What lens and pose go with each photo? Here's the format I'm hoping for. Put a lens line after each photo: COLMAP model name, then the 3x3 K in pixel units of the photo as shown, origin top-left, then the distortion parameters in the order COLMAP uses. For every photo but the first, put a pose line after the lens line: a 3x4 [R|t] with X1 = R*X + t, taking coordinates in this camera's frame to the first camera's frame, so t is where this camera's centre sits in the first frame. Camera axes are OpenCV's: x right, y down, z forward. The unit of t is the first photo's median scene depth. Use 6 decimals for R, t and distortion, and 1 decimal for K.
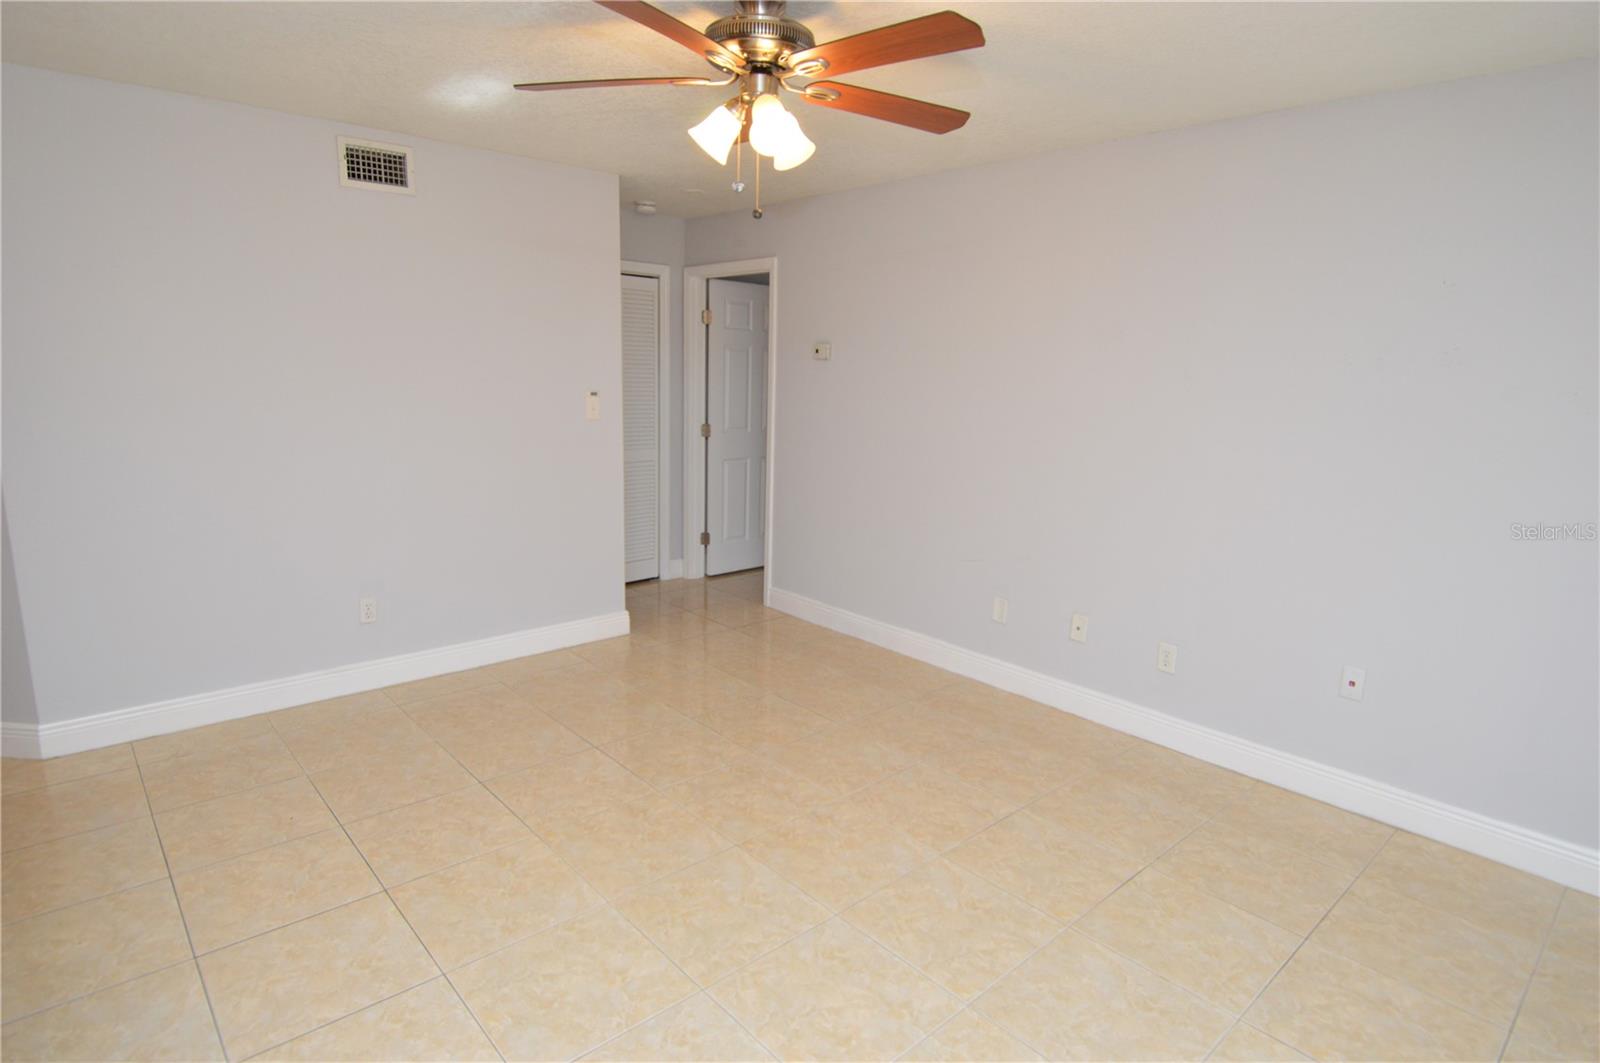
lens RADIAL K [[863.2, 0, 818.4], [0, 863.2, 530.1], [0, 0, 1]] dist [0.002627, -0.002188]
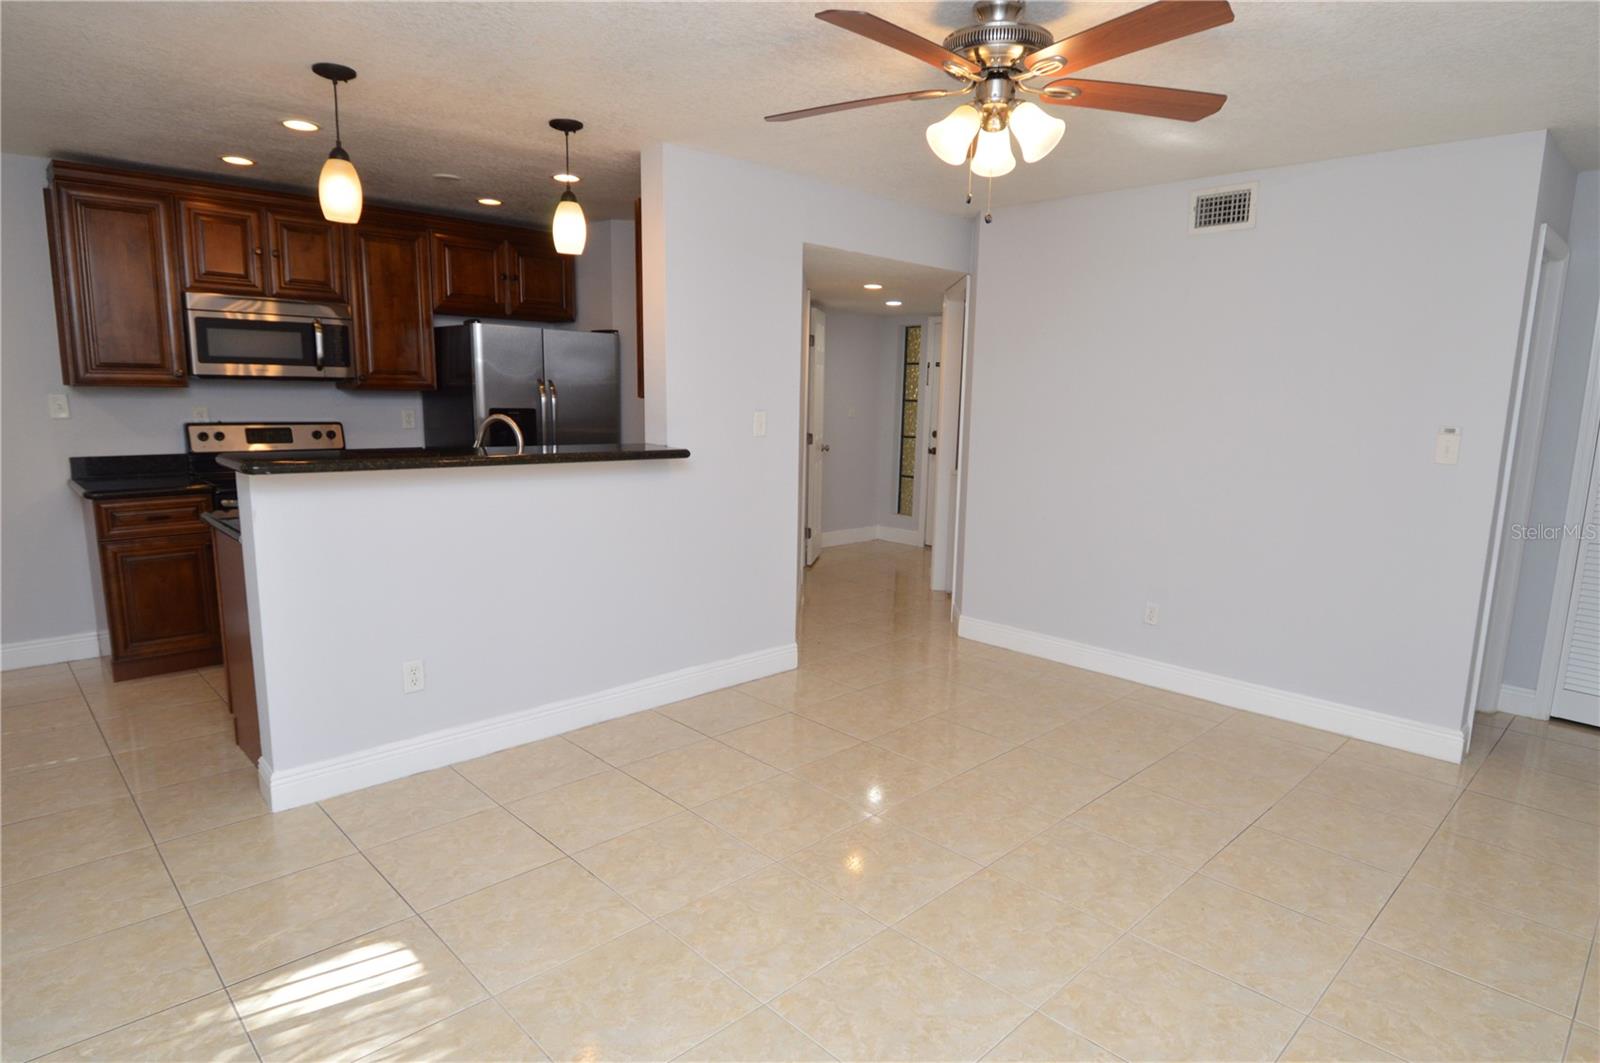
lens RADIAL K [[900.4, 0, 801.5], [0, 900.4, 549.2], [0, 0, 1]] dist [-0.000026, -0.002655]
pose [[0.017370, 0.148370, -0.988779, 0.517667], [-0.207566, 0.967919, 0.141594, -0.049086], [0.978067, 0.202777, 0.047609, 0.414396]]
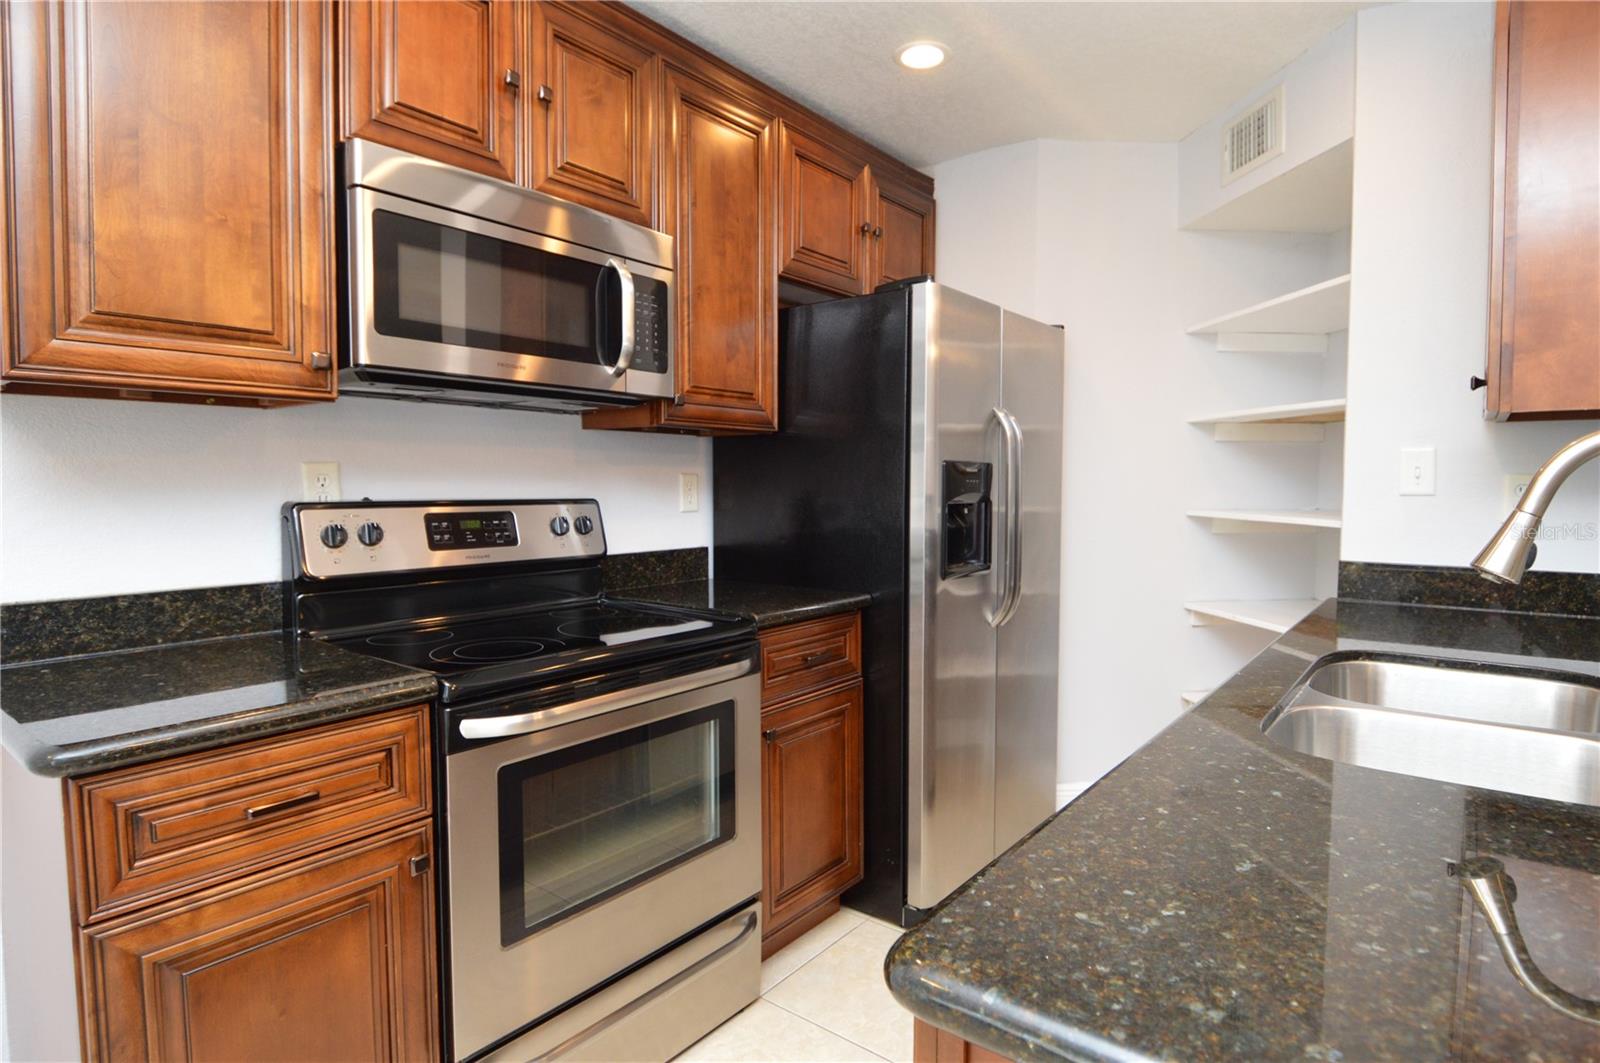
lens RADIAL K [[858.6, 0, 808.7], [0, 858.6, 536.9], [0, 0, 1]] dist [0.002133, -0.001772]
pose [[0.156053, 0.033860, -0.987168, -0.130100], [-0.182376, 0.983217, 0.004895, 0.076034], [0.970766, 0.179272, 0.159609, -0.097793]]
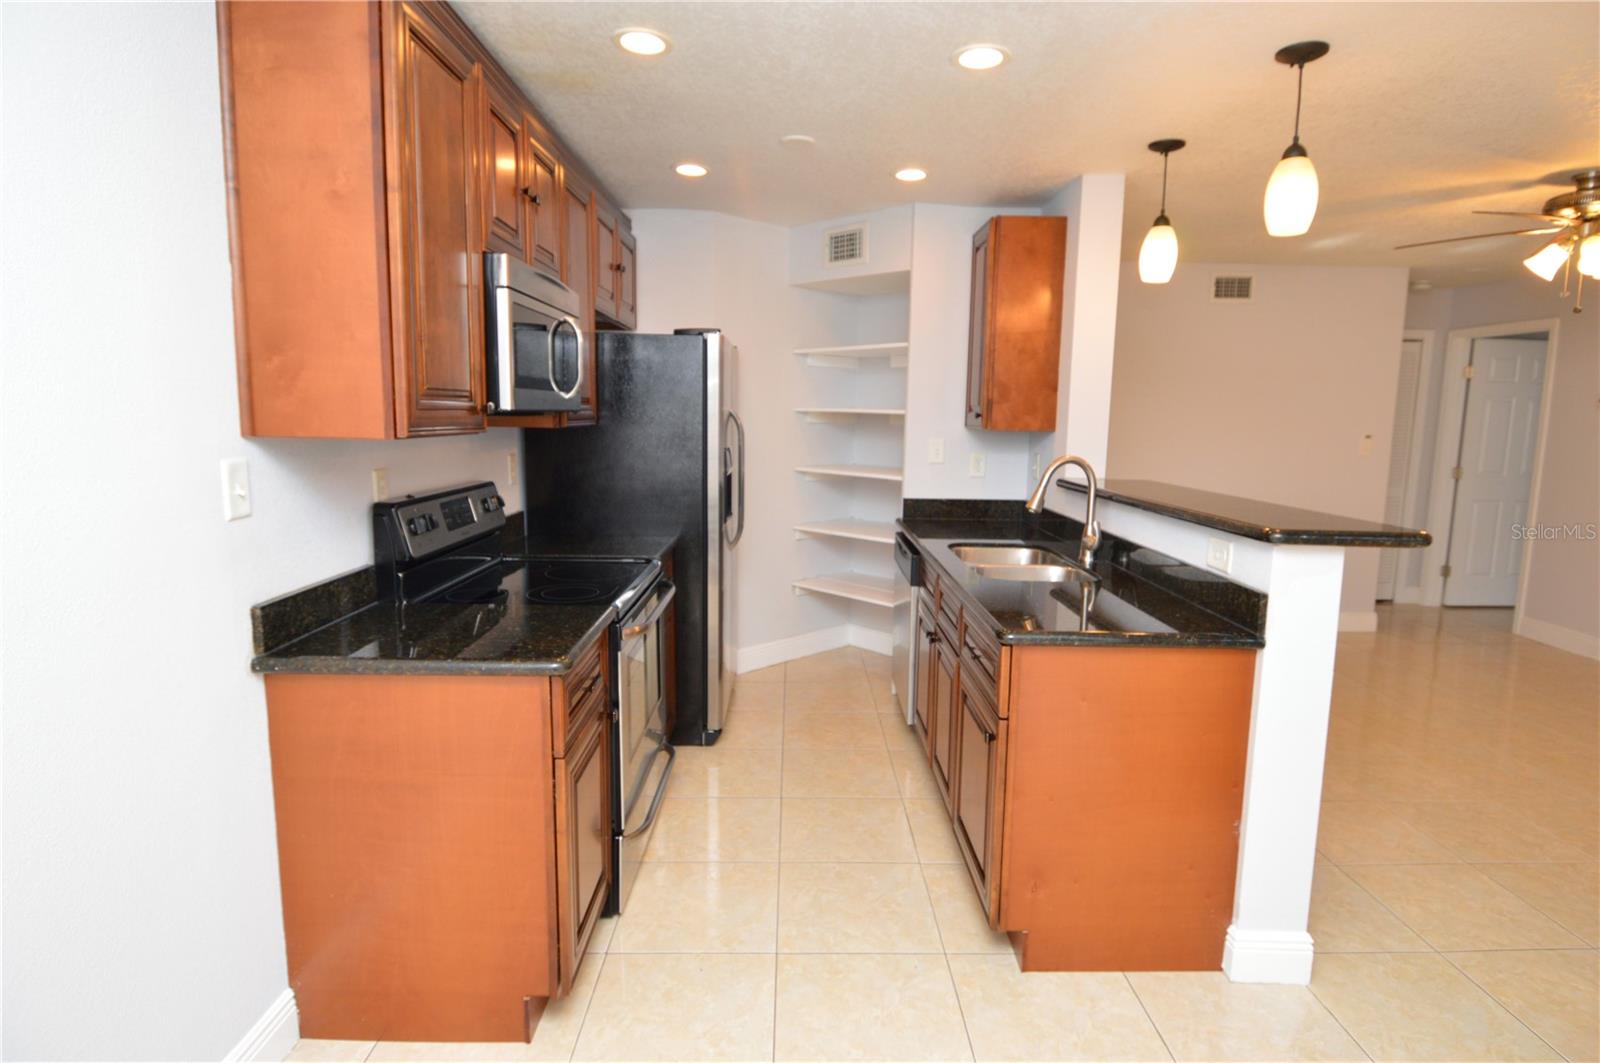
lens RADIAL K [[851.2, 0, 777.0], [0, 851.2, 529.7], [0, 0, 1]] dist [0.001154, -0.018960]
pose [[0.731551, 0.074079, -0.677750, -0.037654], [-0.117569, 0.992895, -0.018377, 0.103480], [0.671573, 0.093126, 0.735063, -0.492005]]
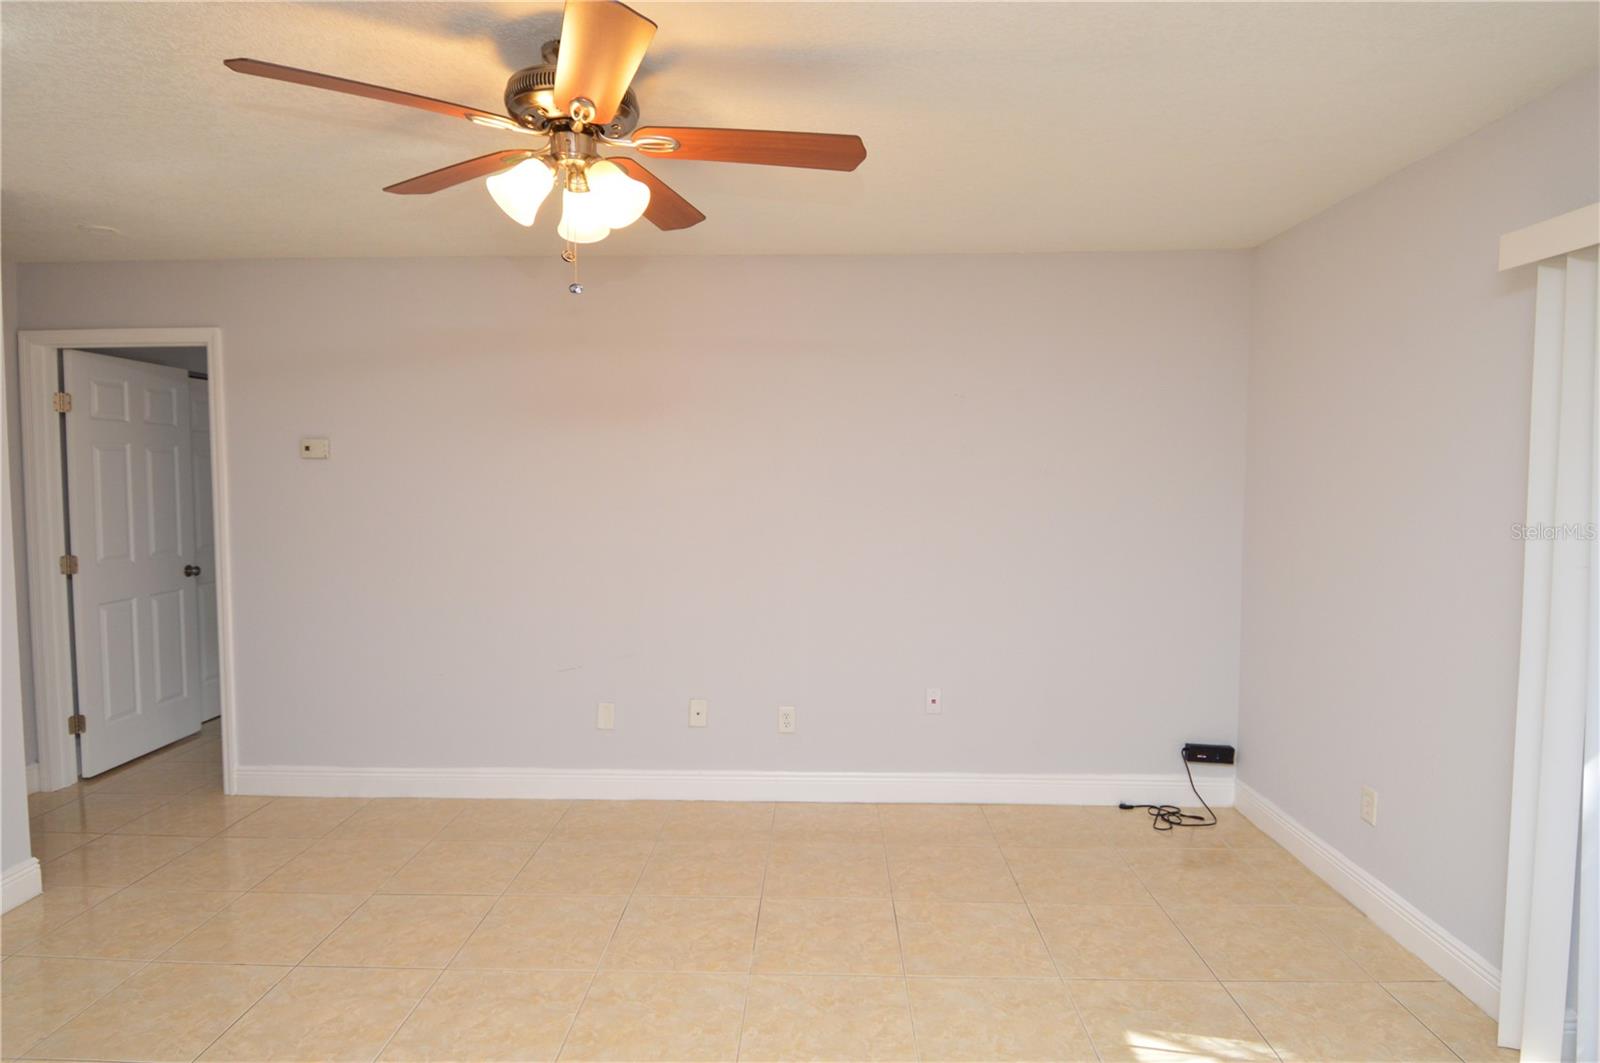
lens RADIAL K [[872.0, 0, 808.0], [0, 872.0, 524.0], [0, 0, 1]] dist [0.021643, -0.031887]
pose [[0.693635, -0.070380, 0.716880, -0.280967], [0.153412, 0.986816, -0.051557, -0.028687], [-0.703801, 0.145740, 0.695287, 0.136365]]
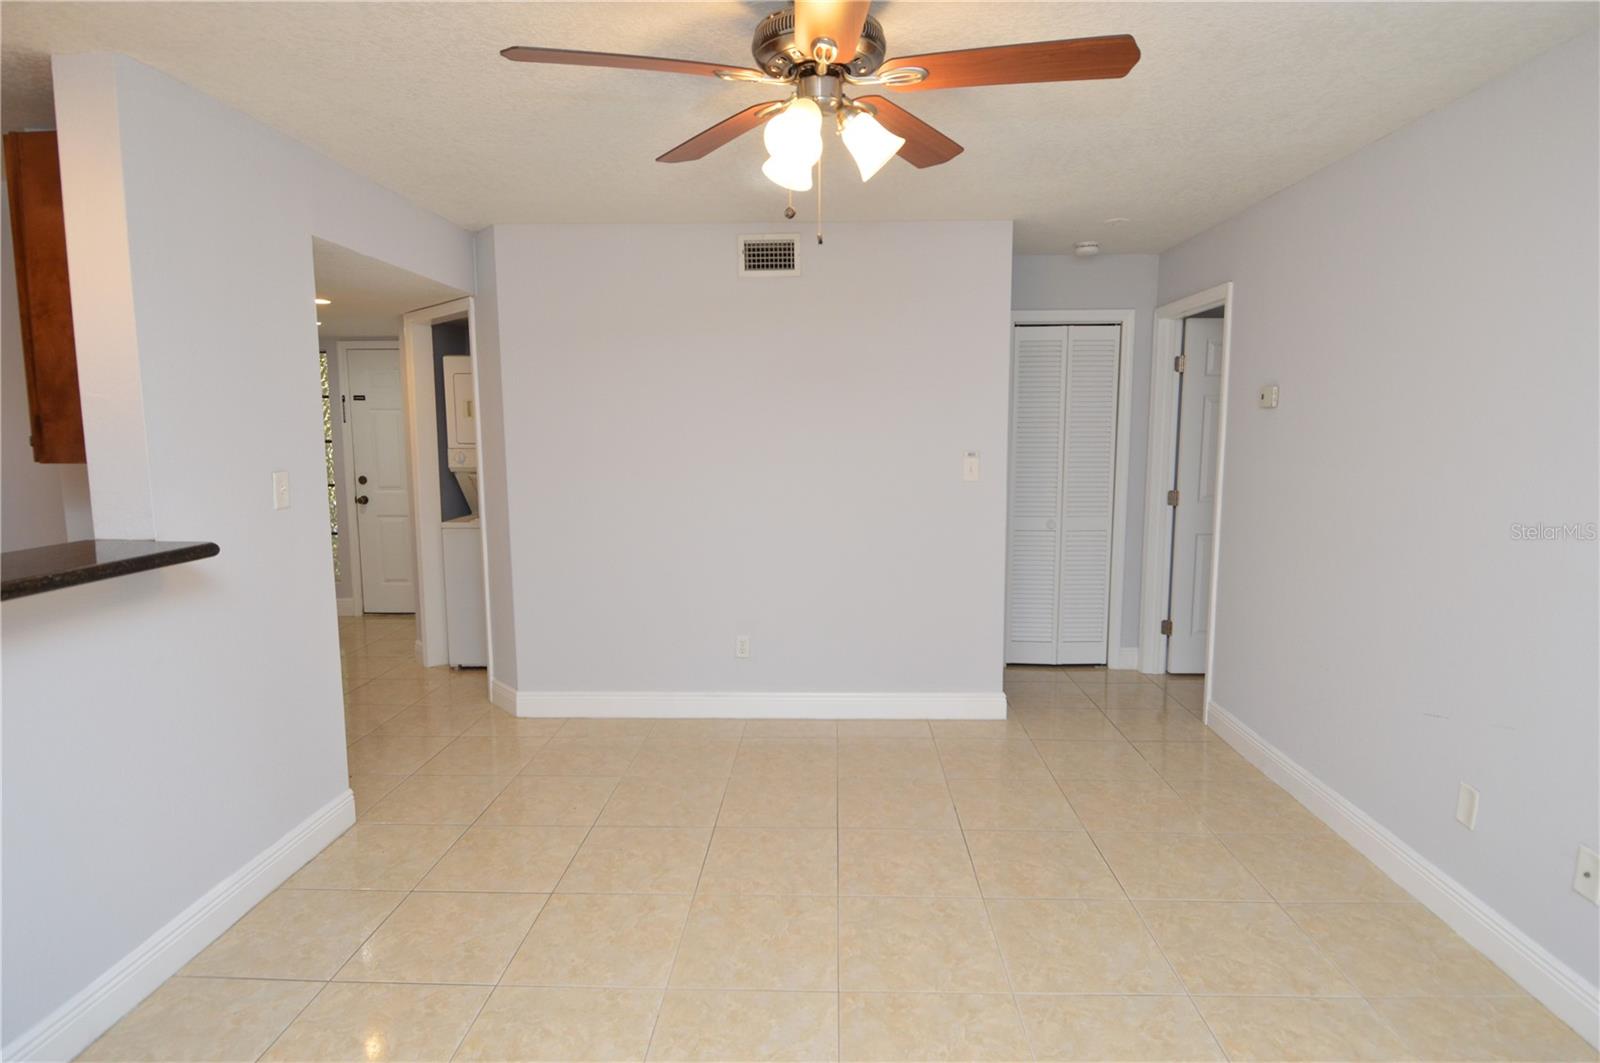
lens RADIAL K [[867.2, 0, 812.5], [0, 867.2, 522.5], [0, 0, 1]] dist [0.036761, -0.035176]
pose [[0.713057, 0.050786, -0.699264, 0.274816], [-0.108535, 0.993346, -0.038531, -0.028219], [0.692654, 0.103369, 0.713824, 0.207856]]
